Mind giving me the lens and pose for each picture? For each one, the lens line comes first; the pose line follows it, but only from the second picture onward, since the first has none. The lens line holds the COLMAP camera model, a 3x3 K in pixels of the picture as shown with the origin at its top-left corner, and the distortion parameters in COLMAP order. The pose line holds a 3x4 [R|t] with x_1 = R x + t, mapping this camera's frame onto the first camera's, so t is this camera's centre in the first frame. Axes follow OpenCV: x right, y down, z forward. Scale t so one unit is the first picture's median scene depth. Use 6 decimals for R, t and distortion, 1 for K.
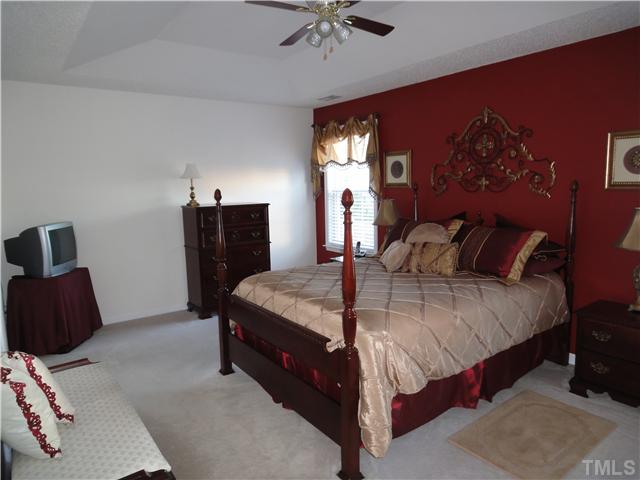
lens RADIAL K [[430.7, 0, 320.9], [0, 430.7, 241.5], [0, 0, 1]] dist [-0.016779, 0.010211]
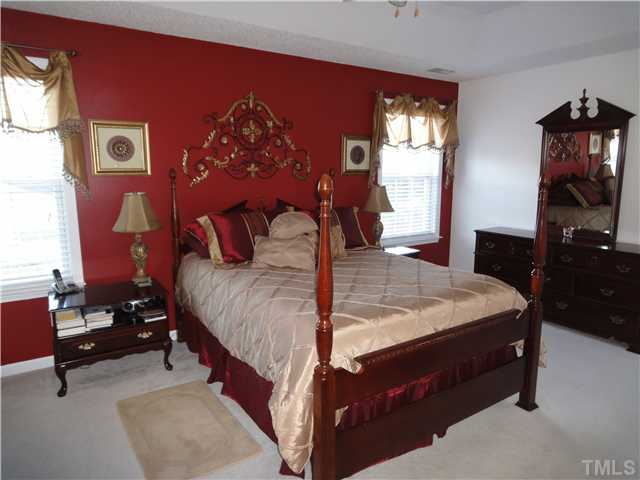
lens RADIAL K [[430.7, 0, 320.6], [0, 430.7, 237.5], [0, 0, 1]] dist [-0.016779, 0.010211]
pose [[0.051340, -0.145796, 0.987982, -0.614241], [0.126628, 0.982252, 0.138370, -0.100972], [-0.990621, 0.118002, 0.068891, 0.803965]]
